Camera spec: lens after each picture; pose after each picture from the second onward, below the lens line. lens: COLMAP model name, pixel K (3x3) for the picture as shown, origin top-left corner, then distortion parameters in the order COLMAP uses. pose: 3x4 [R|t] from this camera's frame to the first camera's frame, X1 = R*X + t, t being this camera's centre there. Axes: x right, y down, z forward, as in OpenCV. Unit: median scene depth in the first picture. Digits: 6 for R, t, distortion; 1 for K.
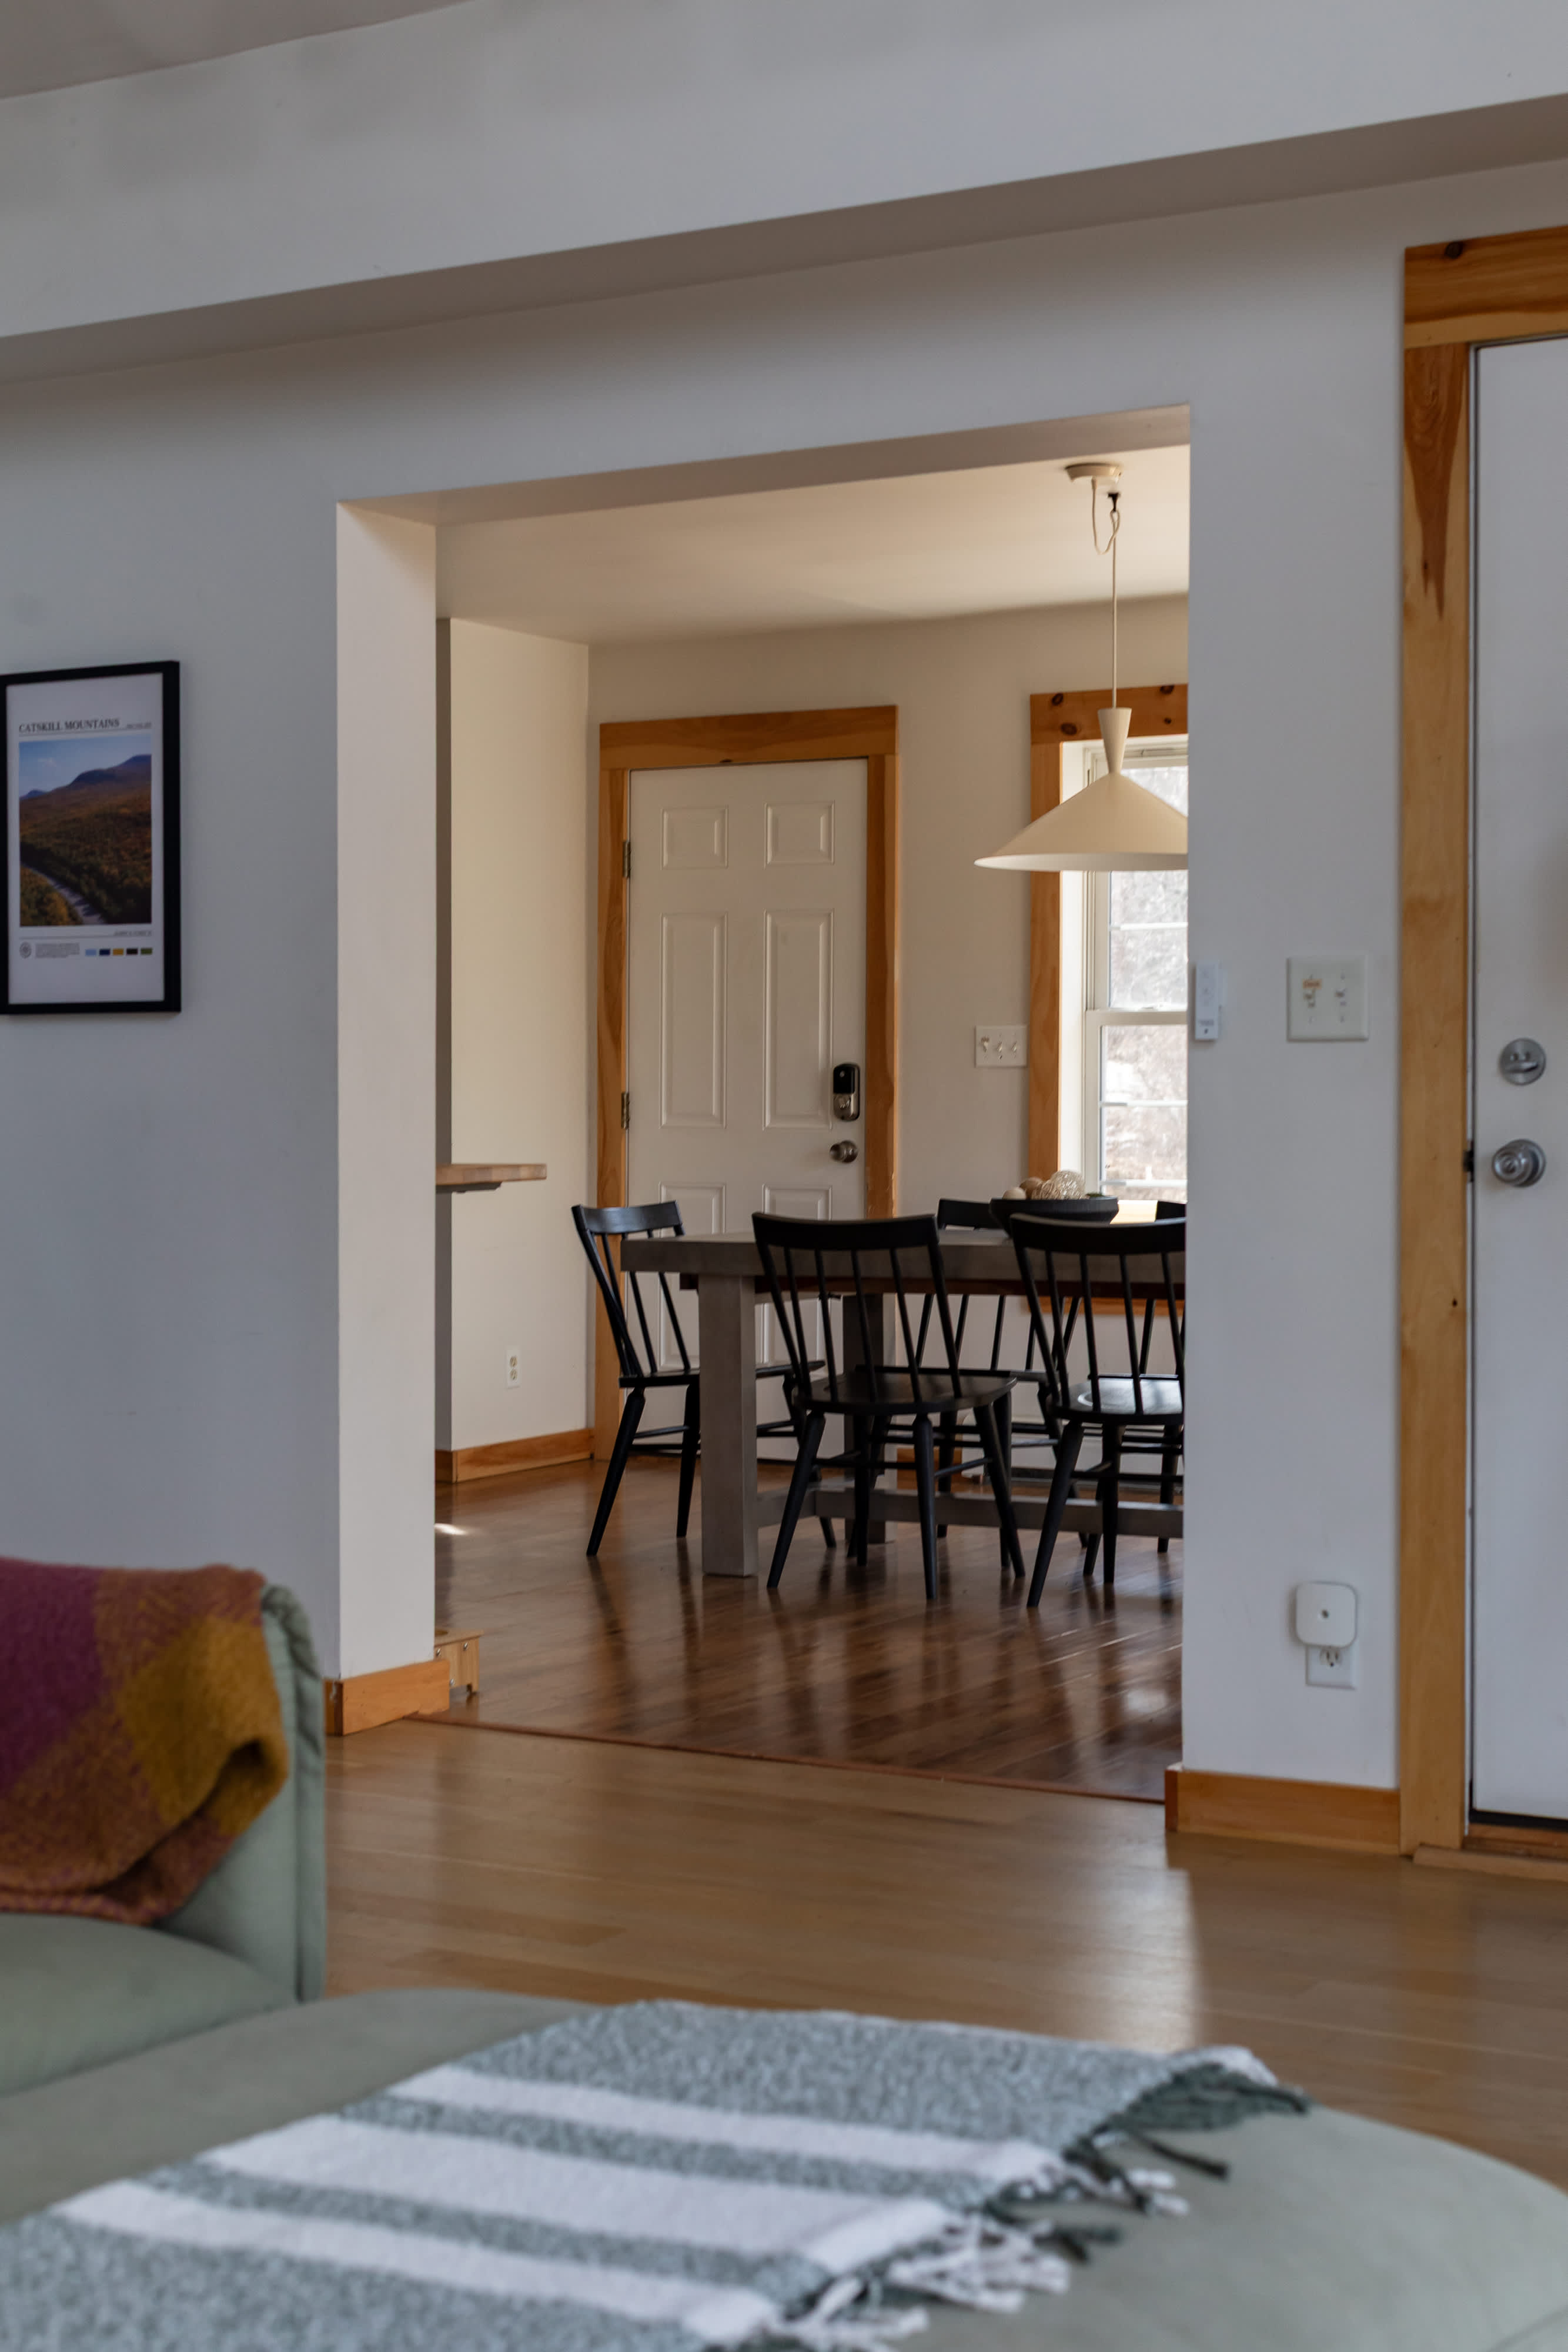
lens RADIAL K [[3374.3, 0, 790.6], [0, 3374.3, 1172.9], [0, 0, 1]] dist [0.007409, 0.000000]
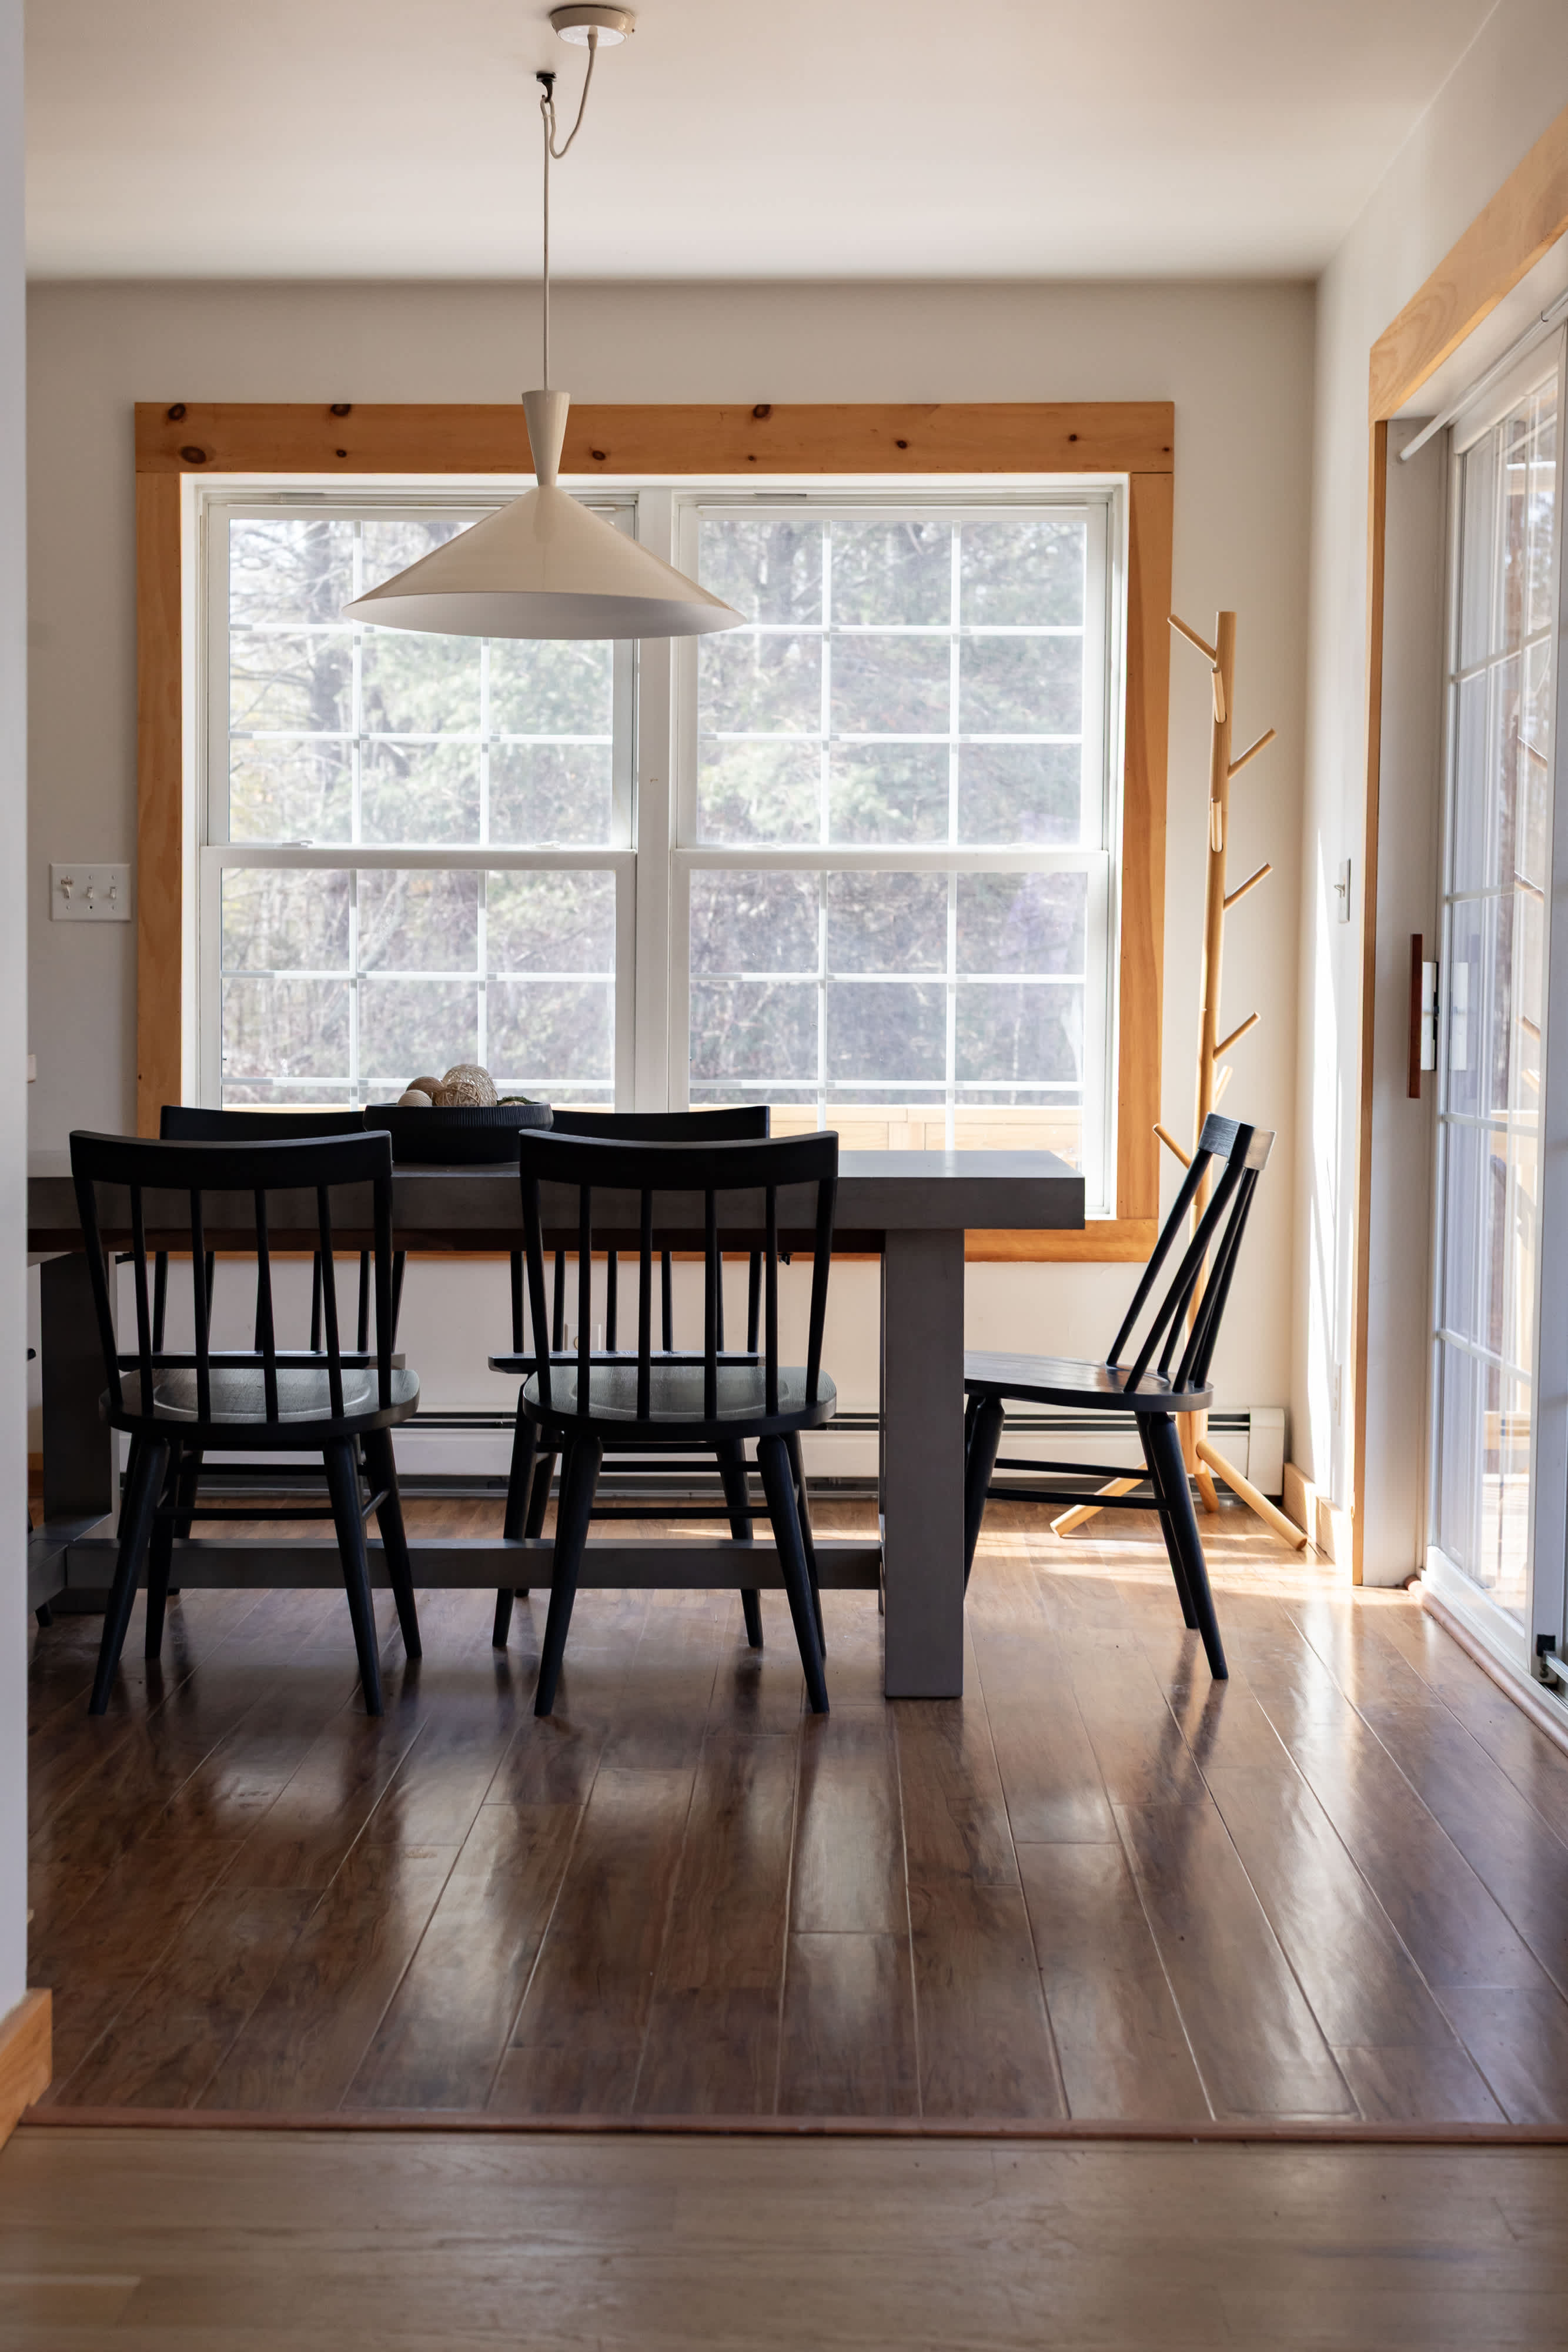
lens RADIAL K [[3374.3, 0, 780.4], [0, 3374.3, 1163.0], [0, 0, 1]] dist [0.007409, 0.000000]
pose [[0.866726, -0.013241, 0.498609, -0.237905], [0.001140, 0.999698, 0.024566, 0.002971], [-0.498783, -0.020724, 0.866479, 0.431718]]
